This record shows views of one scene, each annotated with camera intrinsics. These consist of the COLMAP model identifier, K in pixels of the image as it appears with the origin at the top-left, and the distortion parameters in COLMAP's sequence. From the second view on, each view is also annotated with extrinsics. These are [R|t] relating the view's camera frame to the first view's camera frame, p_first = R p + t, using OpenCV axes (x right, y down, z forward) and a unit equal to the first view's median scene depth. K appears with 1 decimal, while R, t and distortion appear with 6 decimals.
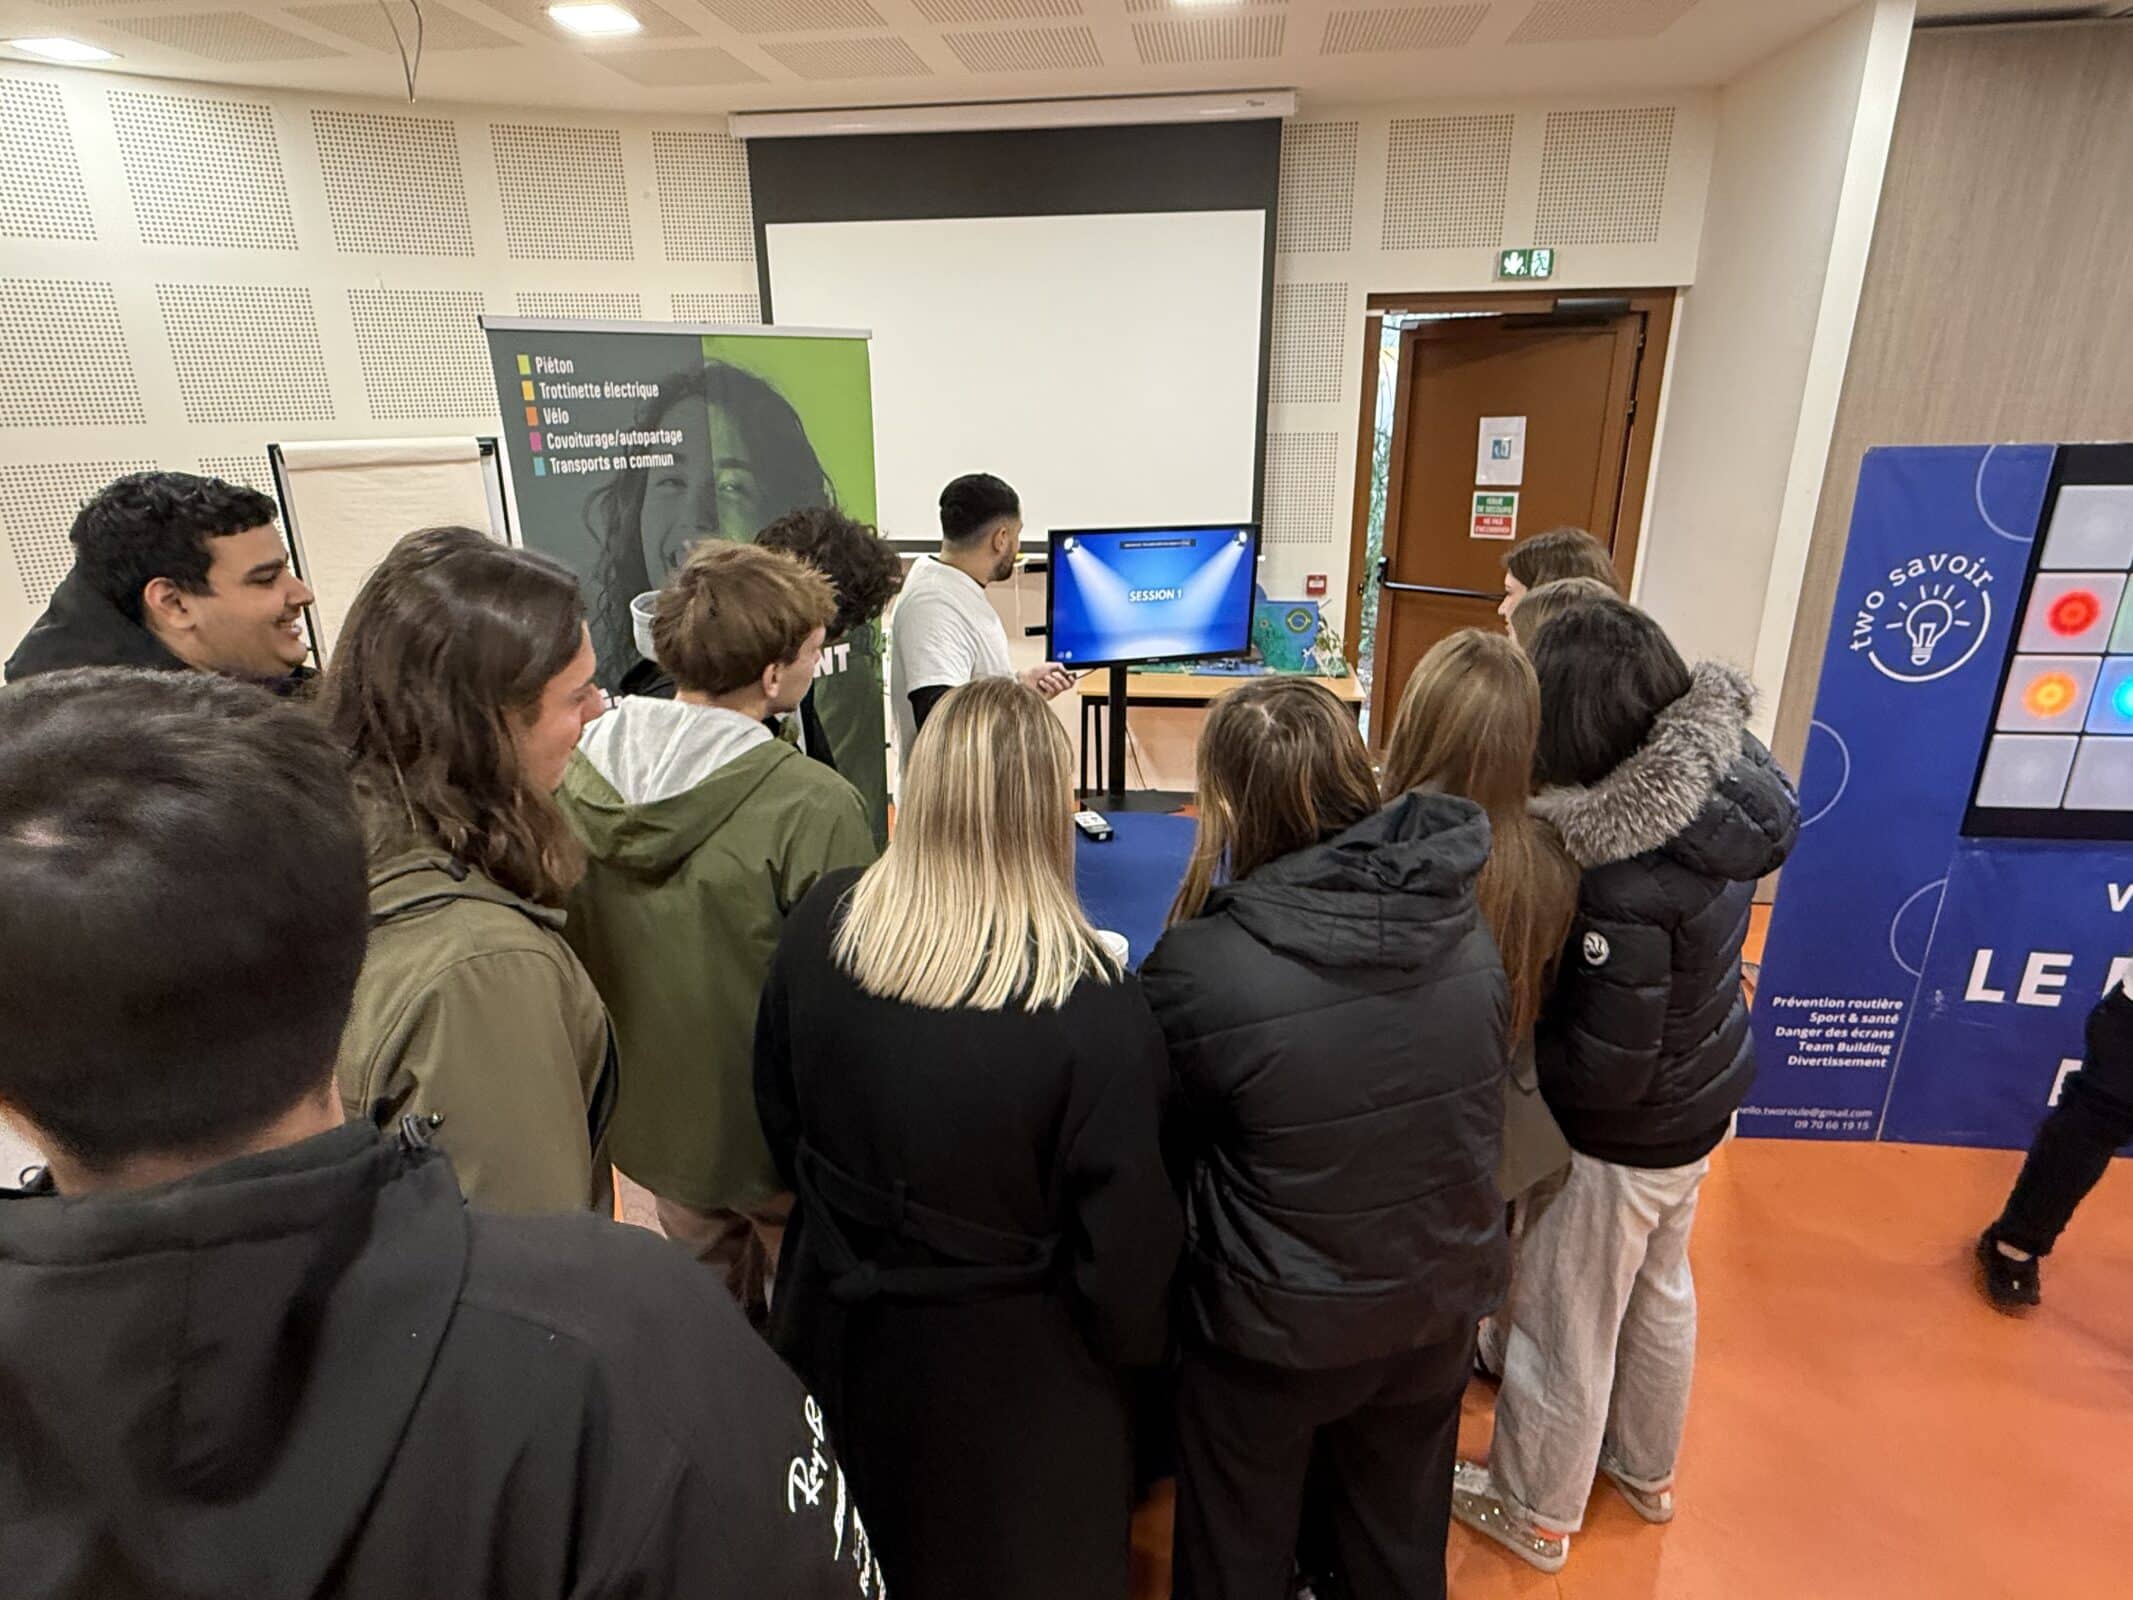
lens RADIAL K [[1172.4, 0, 1053.4], [0, 1172.4, 806.0], [0, 0, 1]] dist [-0.001951, -0.000955]
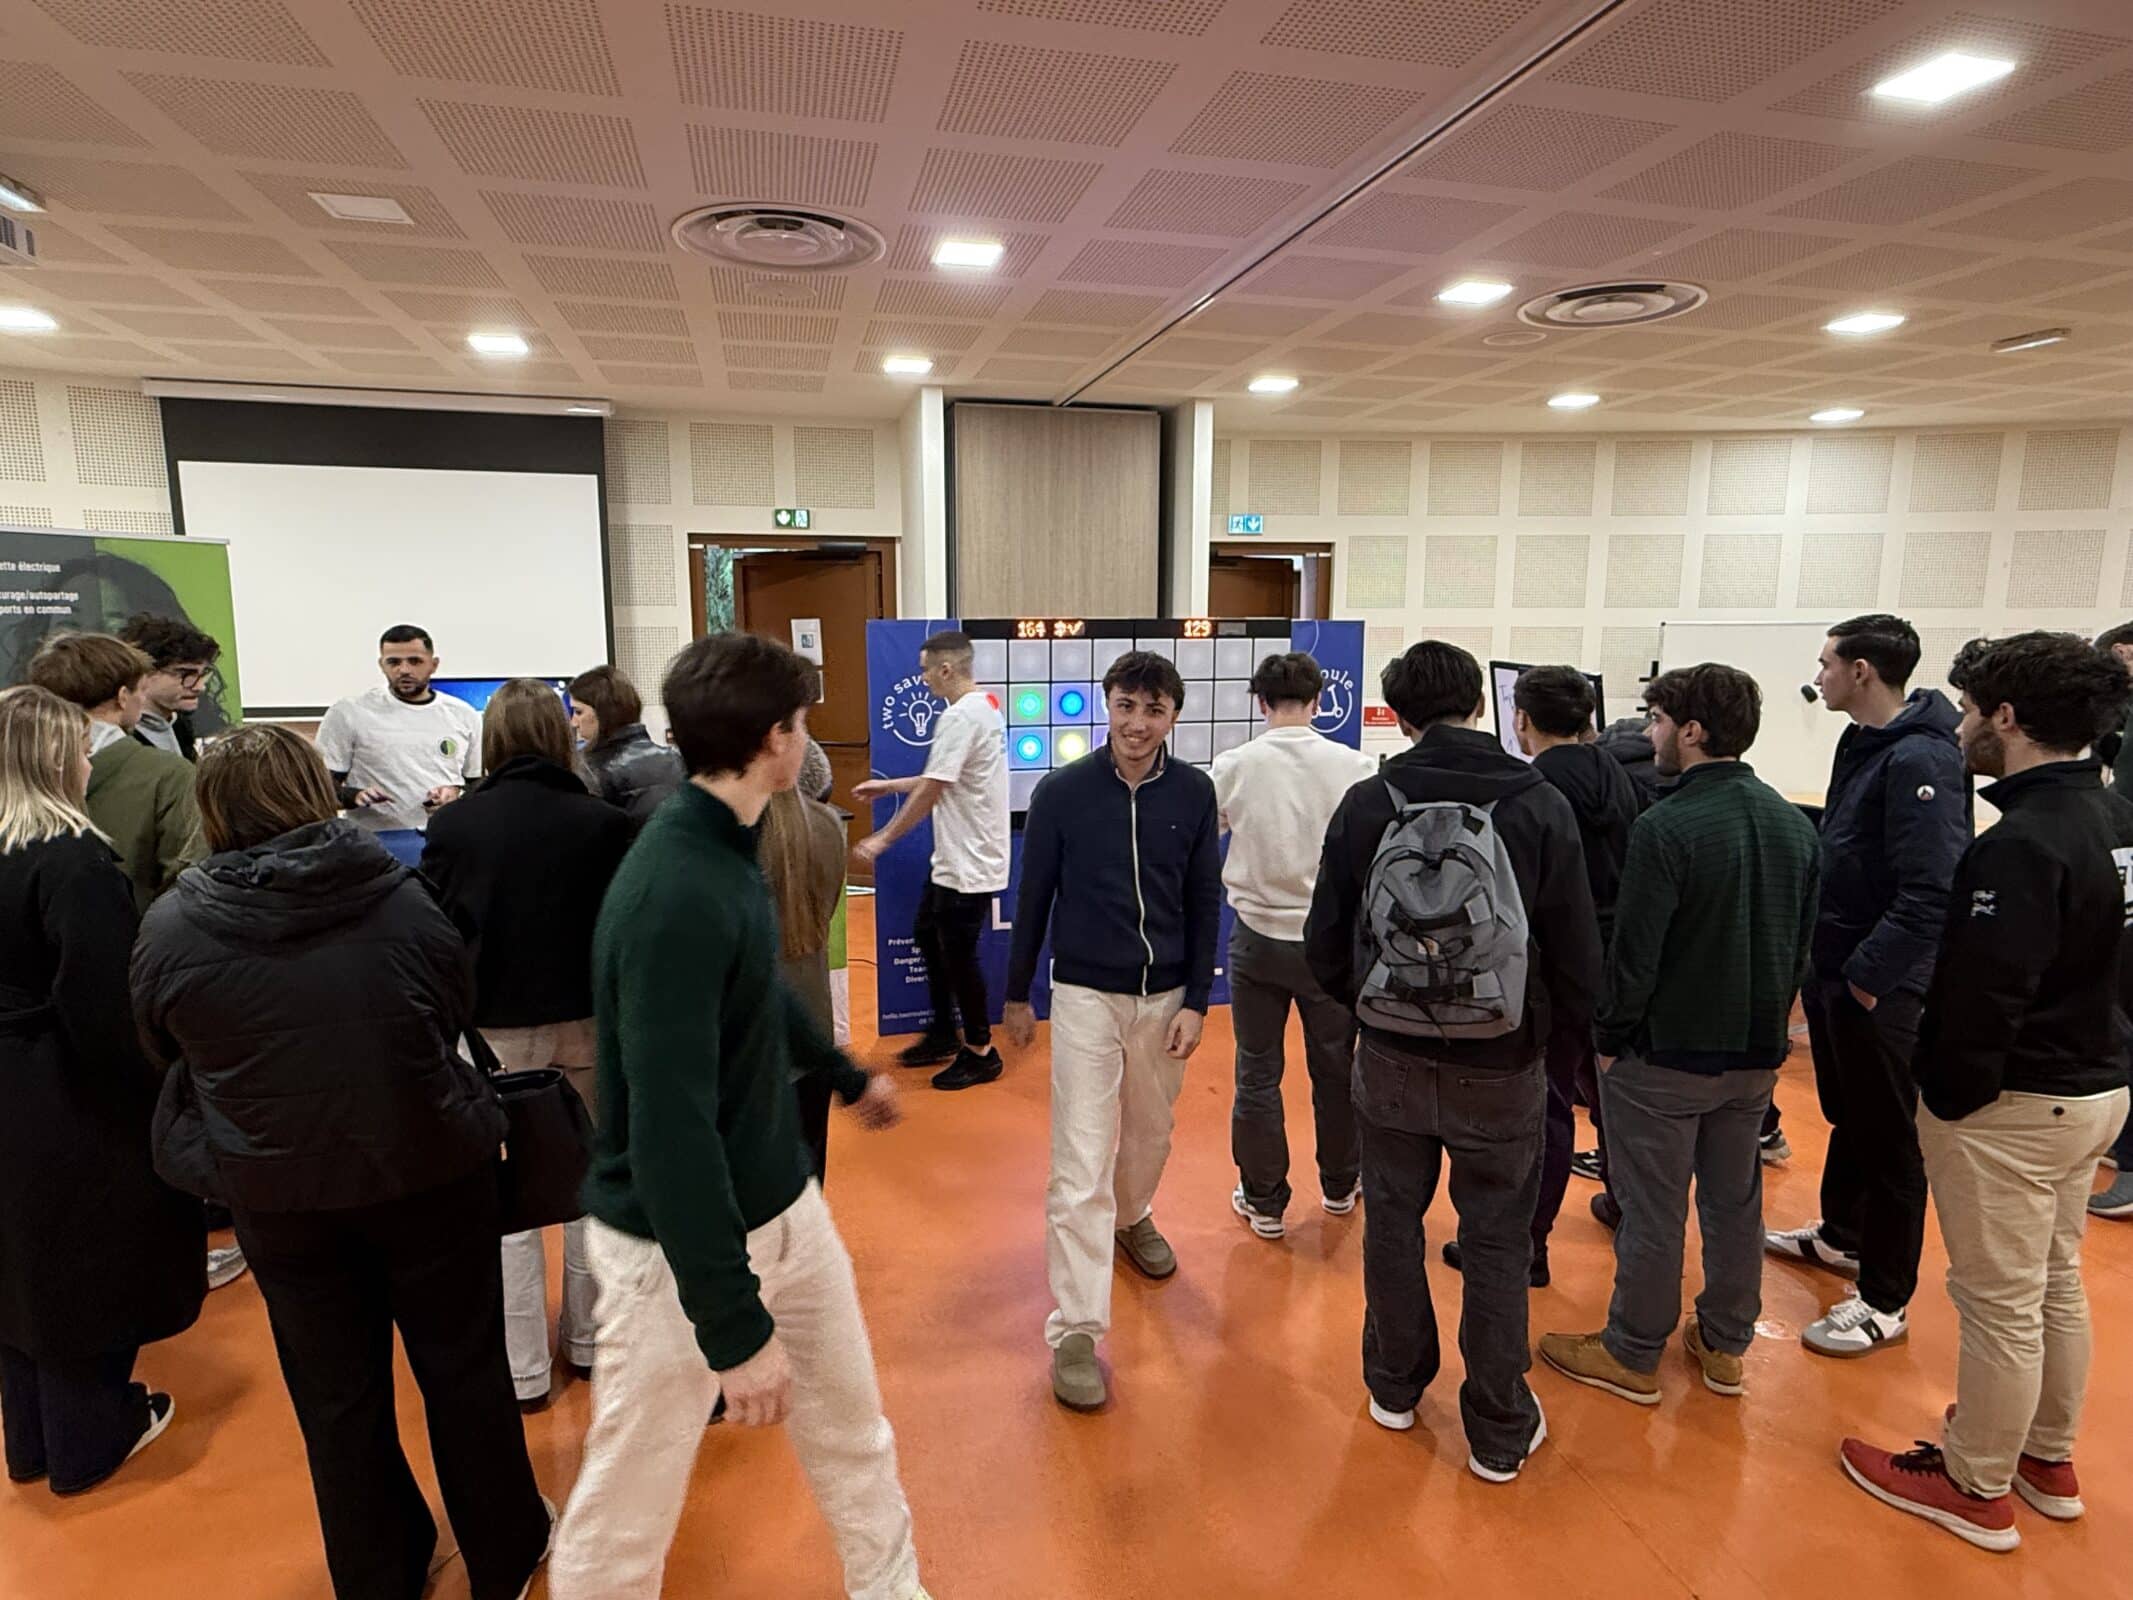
lens RADIAL K [[1172.4, 0, 1071.0], [0, 1172.4, 799.0], [0, 0, 1]] dist [-0.001951, -0.000955]
pose [[0.925076, -0.042918, 0.377350, 0.166625], [0.113300, 0.979536, -0.166350, 0.193775], [-0.362488, 0.196640, 0.911008, -0.461242]]
